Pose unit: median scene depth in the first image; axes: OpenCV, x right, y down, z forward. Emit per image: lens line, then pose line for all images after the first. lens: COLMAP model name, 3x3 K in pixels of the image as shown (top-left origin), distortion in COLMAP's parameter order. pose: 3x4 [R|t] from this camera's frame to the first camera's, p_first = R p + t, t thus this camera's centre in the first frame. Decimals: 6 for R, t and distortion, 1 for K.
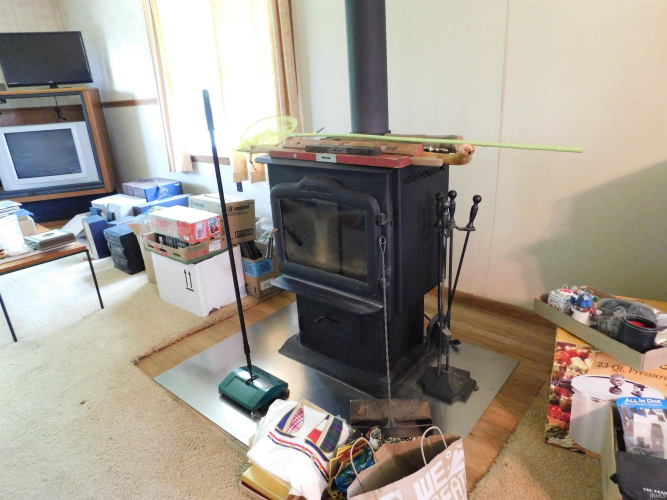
lens RADIAL K [[451.9, 0, 332.3], [0, 451.9, 248.9], [0, 0, 1]] dist [-0.055186, 0.047849]
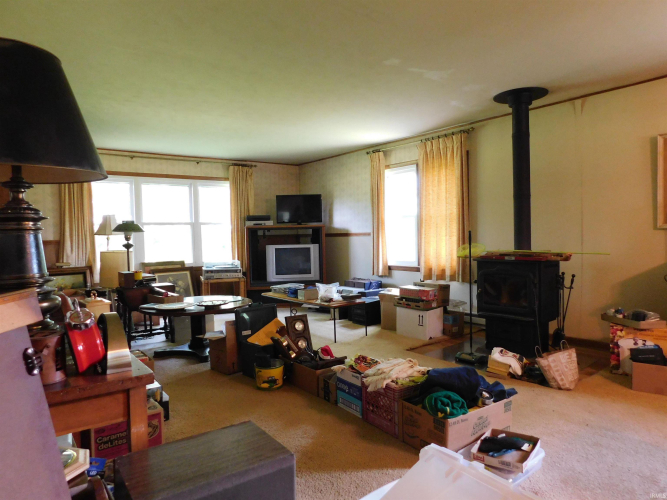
lens RADIAL K [[451.9, 0, 334.6], [0, 451.9, 243.4], [0, 0, 1]] dist [-0.055186, 0.047849]
pose [[0.985141, 0.038249, -0.167436, -0.565298], [-0.087713, 0.950210, -0.299009, 0.565618], [0.147663, 0.309252, 0.939446, -1.551255]]
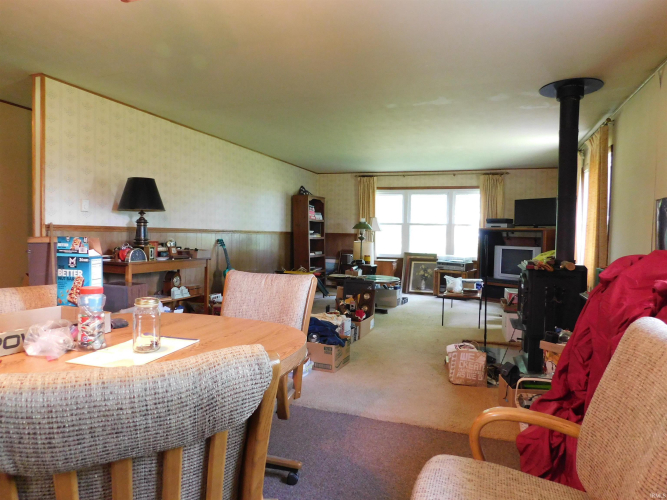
lens RADIAL K [[451.9, 0, 329.9], [0, 451.9, 249.4], [0, 0, 1]] dist [-0.055186, 0.047849]
pose [[0.372736, 0.096549, -0.922901, 1.896627], [-0.349870, 0.935792, -0.043406, 0.201452], [0.859453, 0.339074, 0.382583, -0.895034]]
